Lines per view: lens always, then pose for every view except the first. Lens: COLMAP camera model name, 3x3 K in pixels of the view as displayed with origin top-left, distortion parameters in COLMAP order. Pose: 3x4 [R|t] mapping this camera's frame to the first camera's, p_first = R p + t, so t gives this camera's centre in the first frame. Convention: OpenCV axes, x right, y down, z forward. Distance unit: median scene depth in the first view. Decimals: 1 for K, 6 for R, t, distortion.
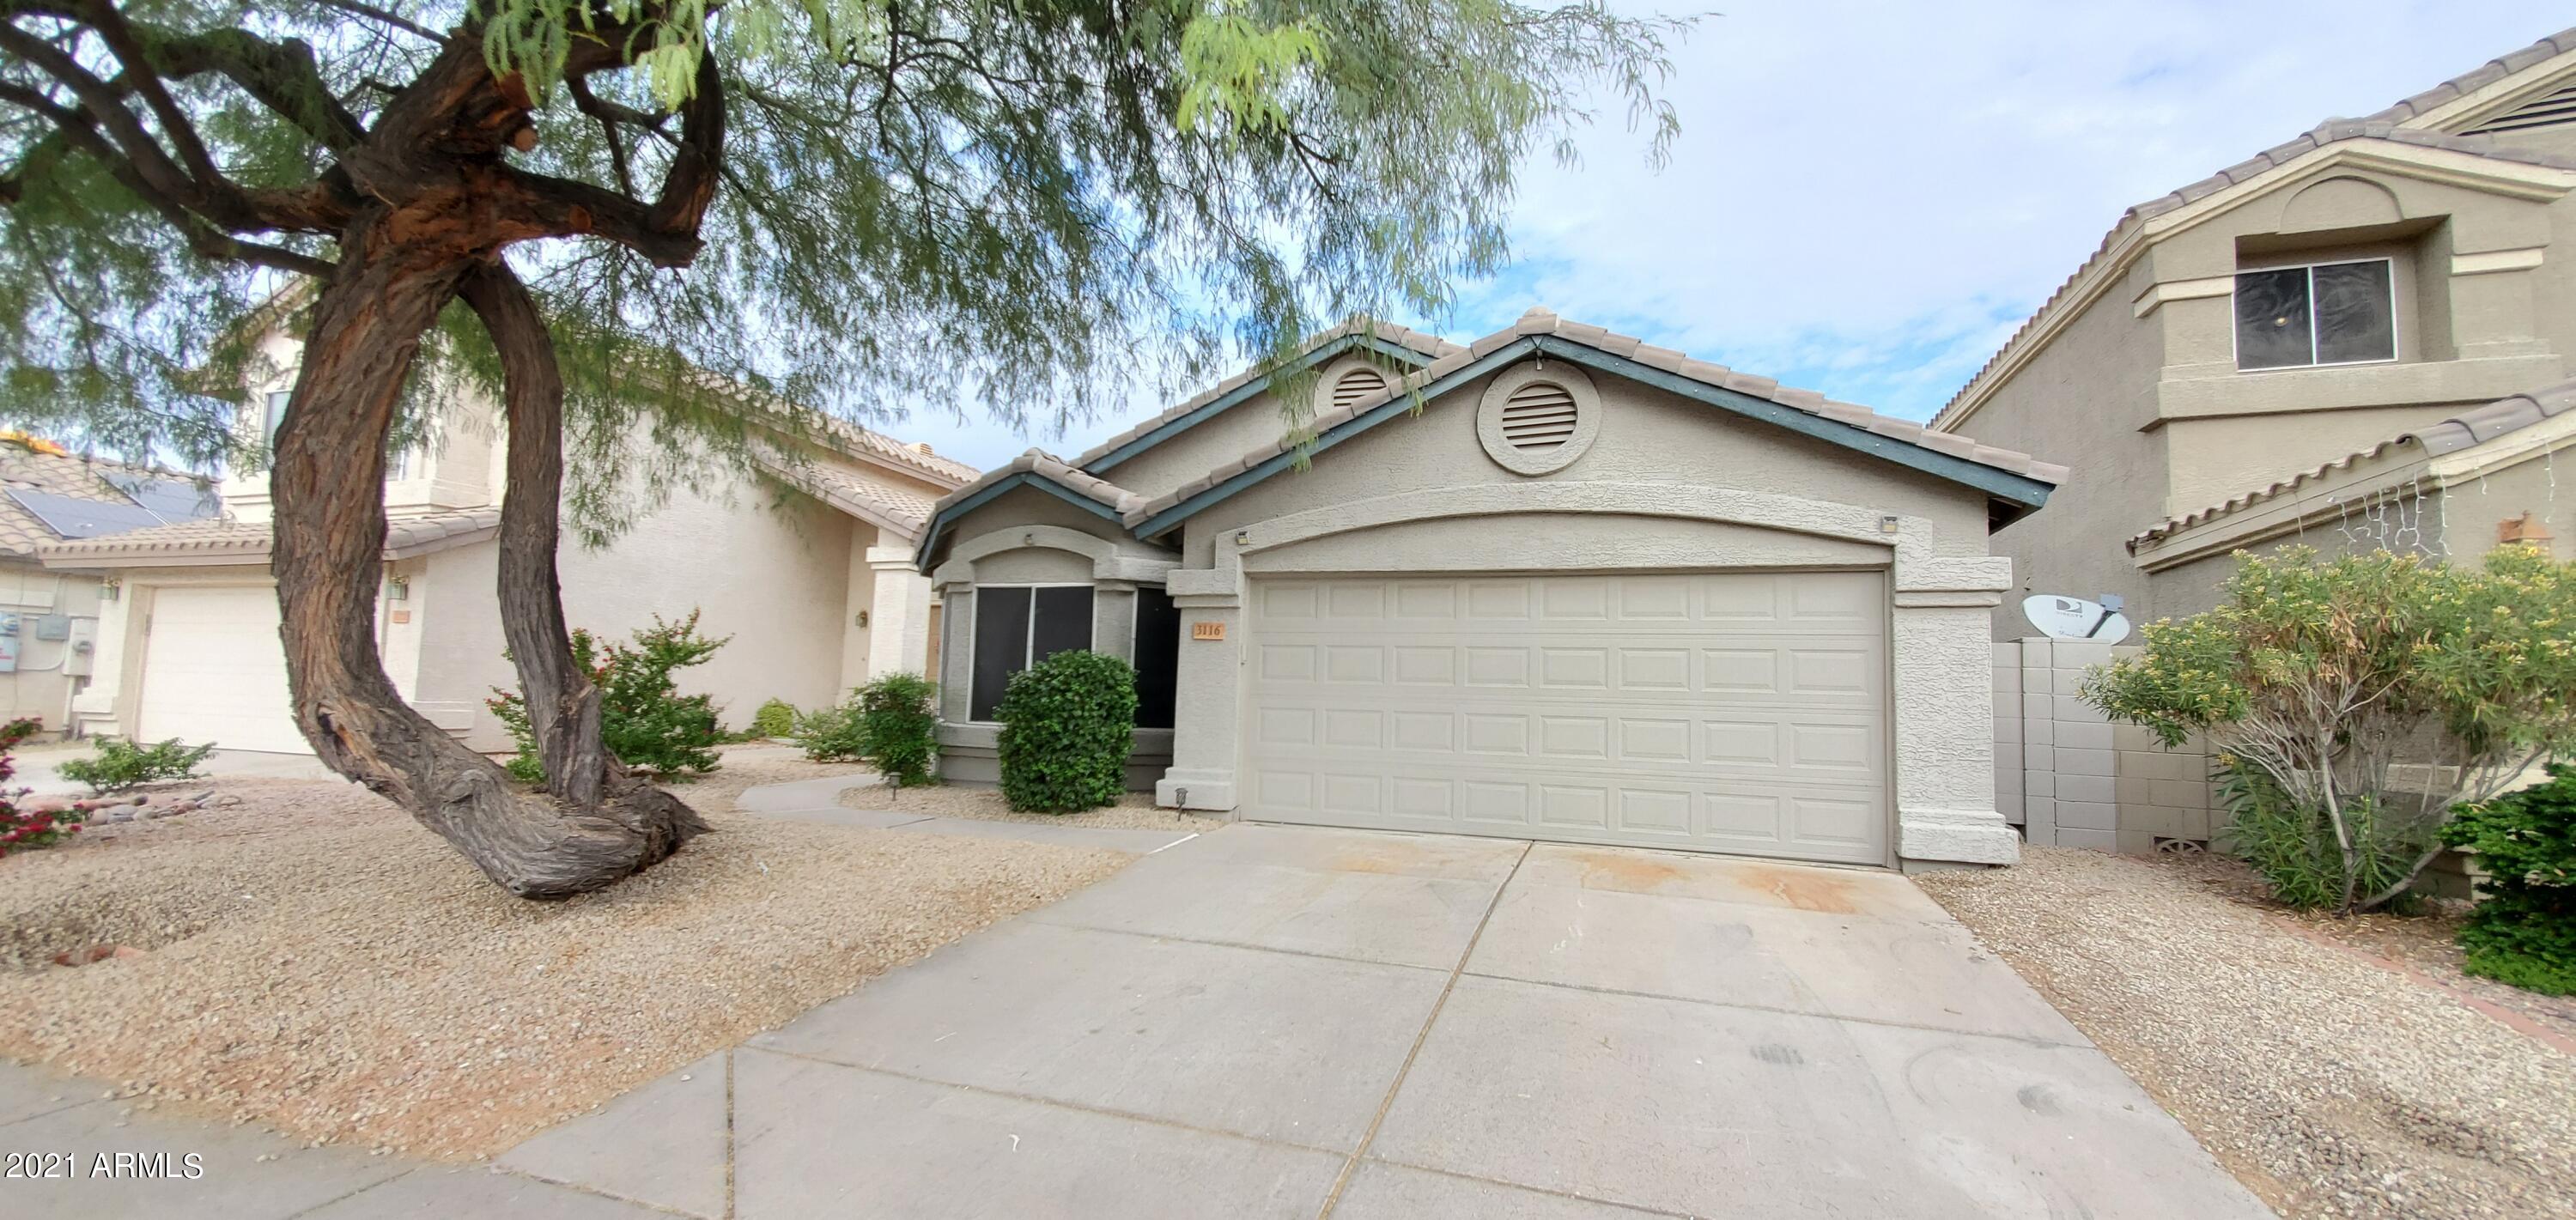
lens RADIAL K [[1017.9, 0, 1276.3], [0, 1017.9, 622.1], [0, 0, 1]] dist [0.005134, 0.000230]
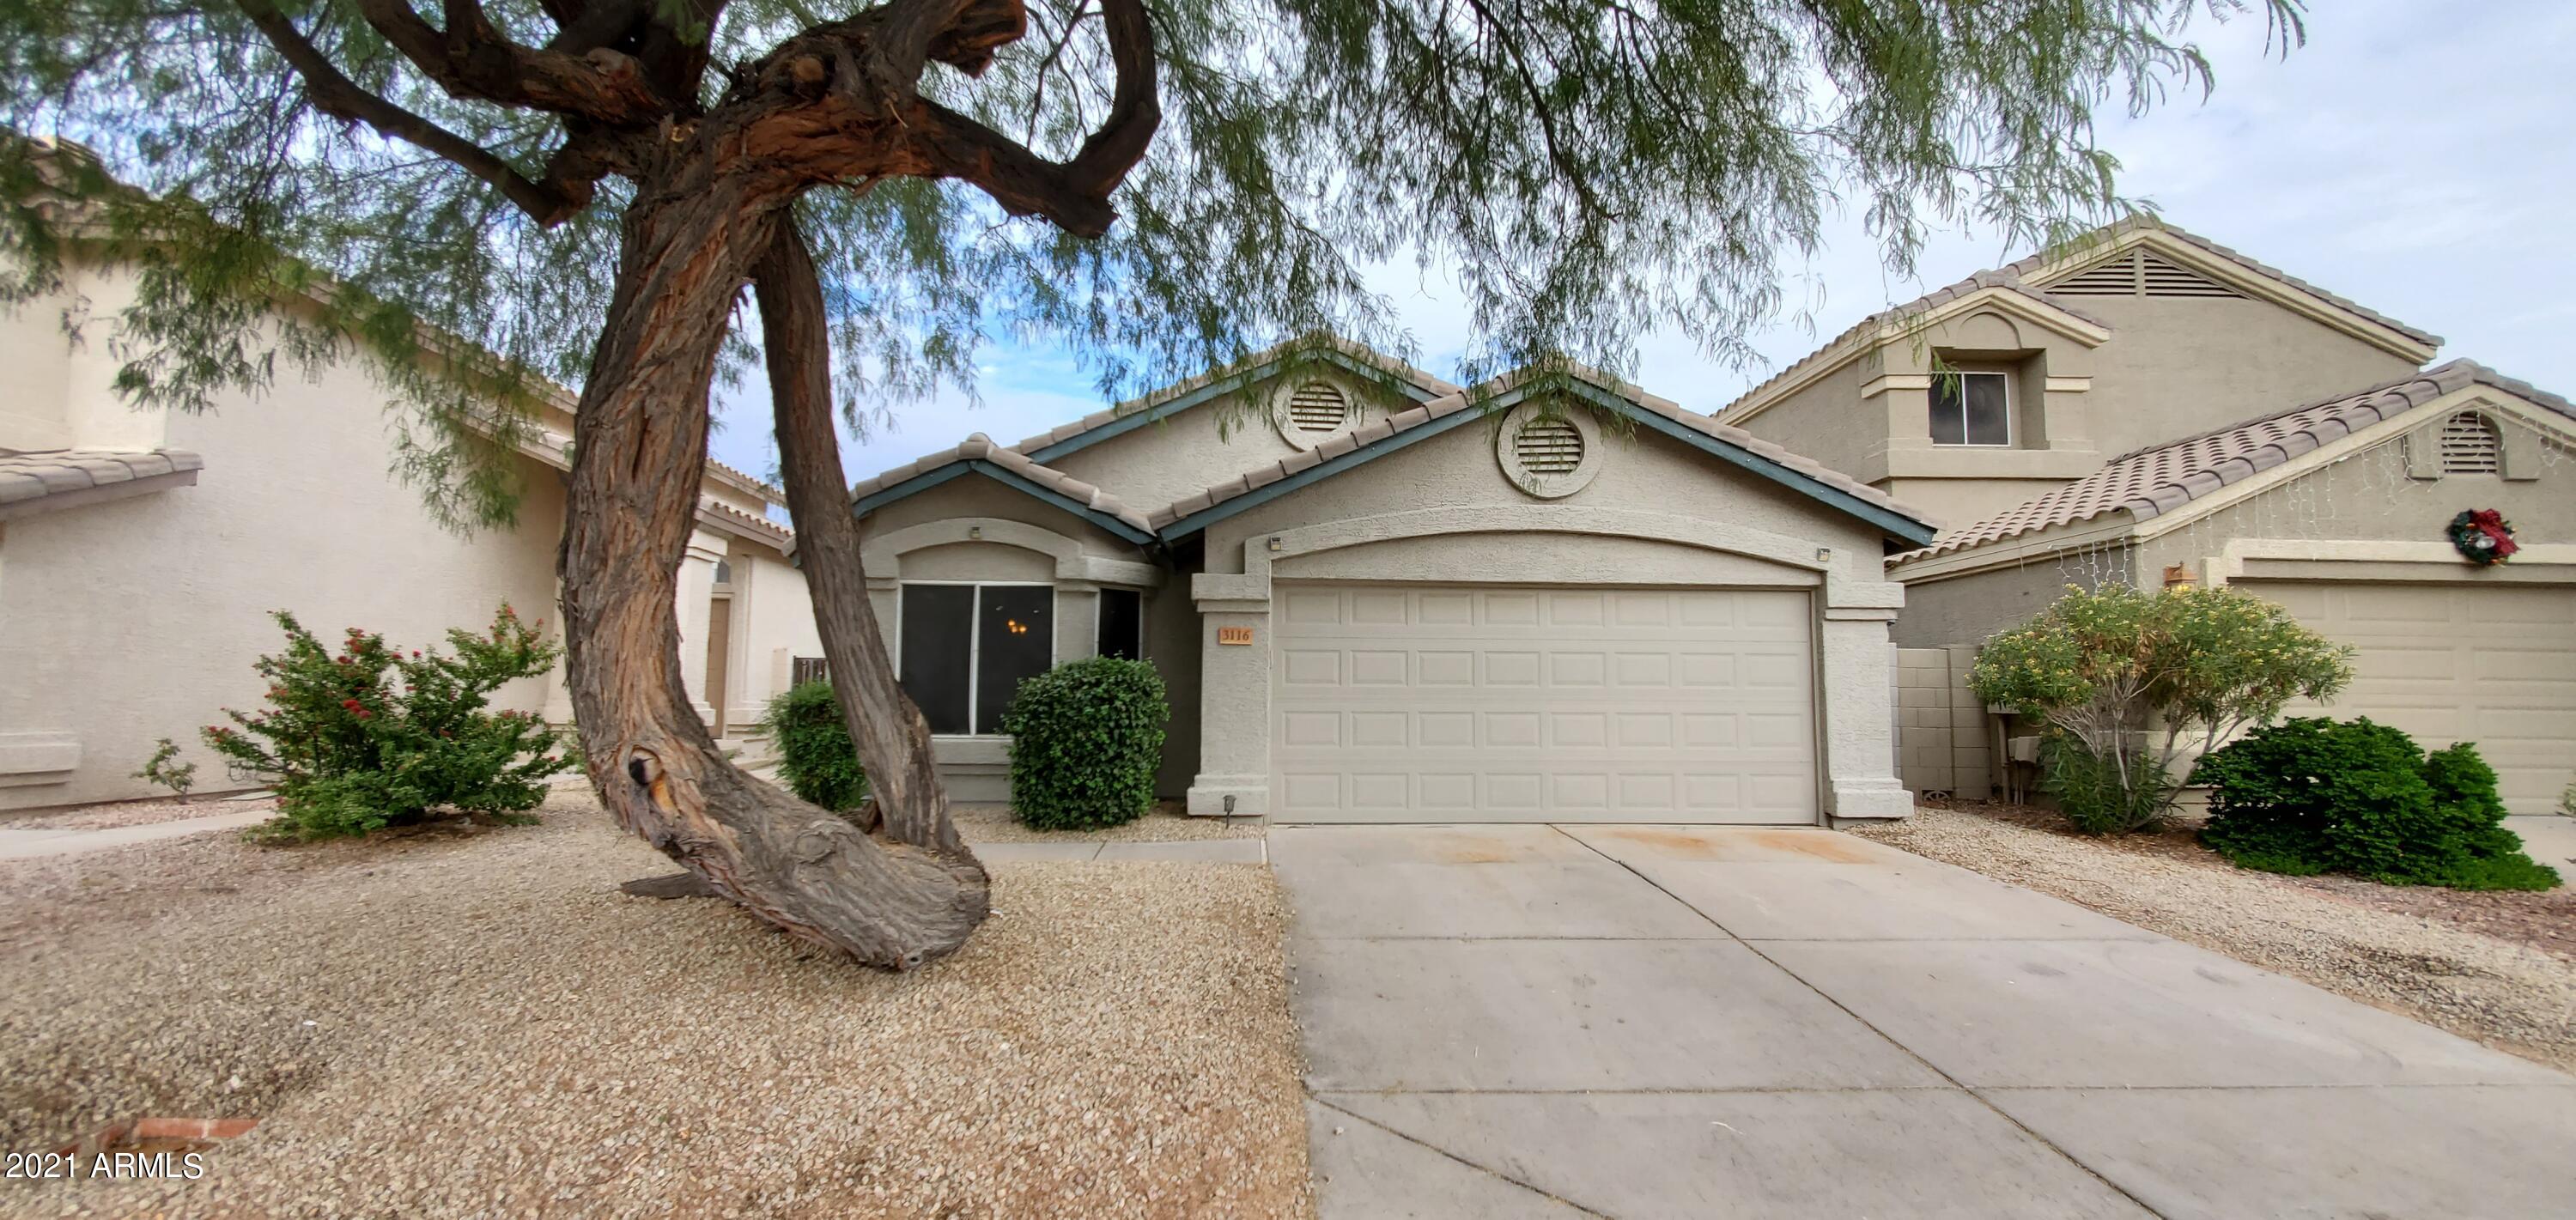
lens RADIAL K [[1017.9, 0, 1276.3], [0, 1017.9, 622.1], [0, 0, 1]] dist [0.005134, 0.000230]
pose [[0.928678, 0.005601, 0.370846, -0.423402], [-0.008215, 0.999951, 0.005469, -0.011339], [-0.370797, -0.008126, 0.928678, 0.066133]]
